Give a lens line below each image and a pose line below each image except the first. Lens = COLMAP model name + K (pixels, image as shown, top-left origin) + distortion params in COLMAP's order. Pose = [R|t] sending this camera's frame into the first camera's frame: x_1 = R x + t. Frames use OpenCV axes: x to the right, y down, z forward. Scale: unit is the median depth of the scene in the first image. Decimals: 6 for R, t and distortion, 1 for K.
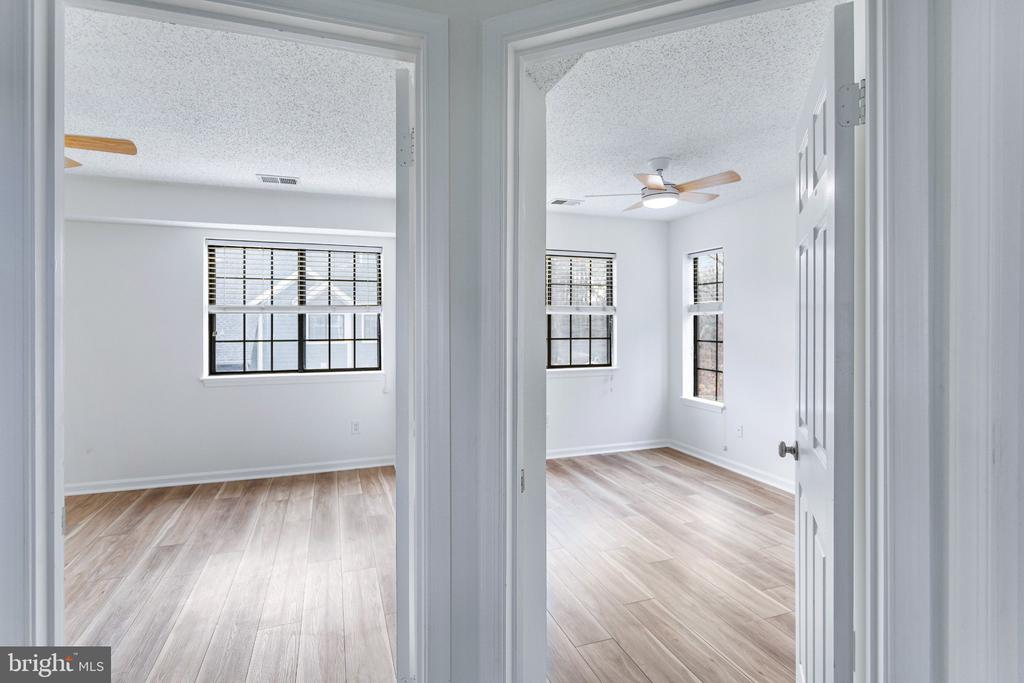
lens RADIAL K [[484.6, 0, 506.1], [0, 484.6, 324.3], [0, 0, 1]] dist [-0.001894, 0.000018]
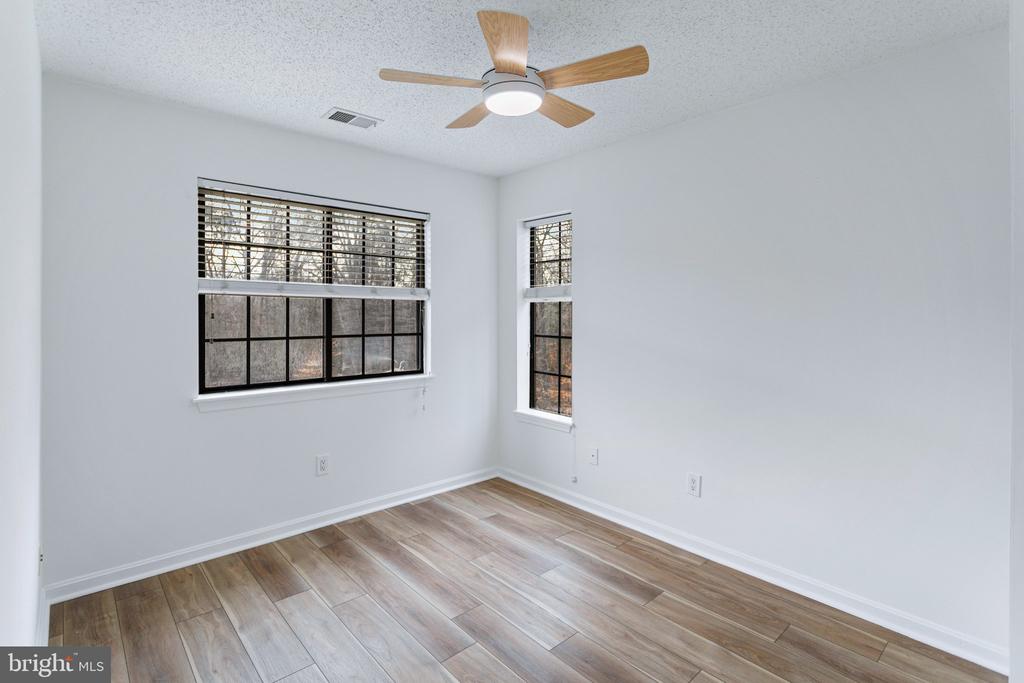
lens RADIAL K [[484.6, 0, 506.1], [0, 484.6, 324.3], [0, 0, 1]] dist [-0.001894, 0.000018]
pose [[0.923132, -0.005758, 0.384441, 0.061668], [-0.002922, 0.999754, 0.021990, -0.001003], [-0.384473, -0.021423, 0.922888, 0.324648]]
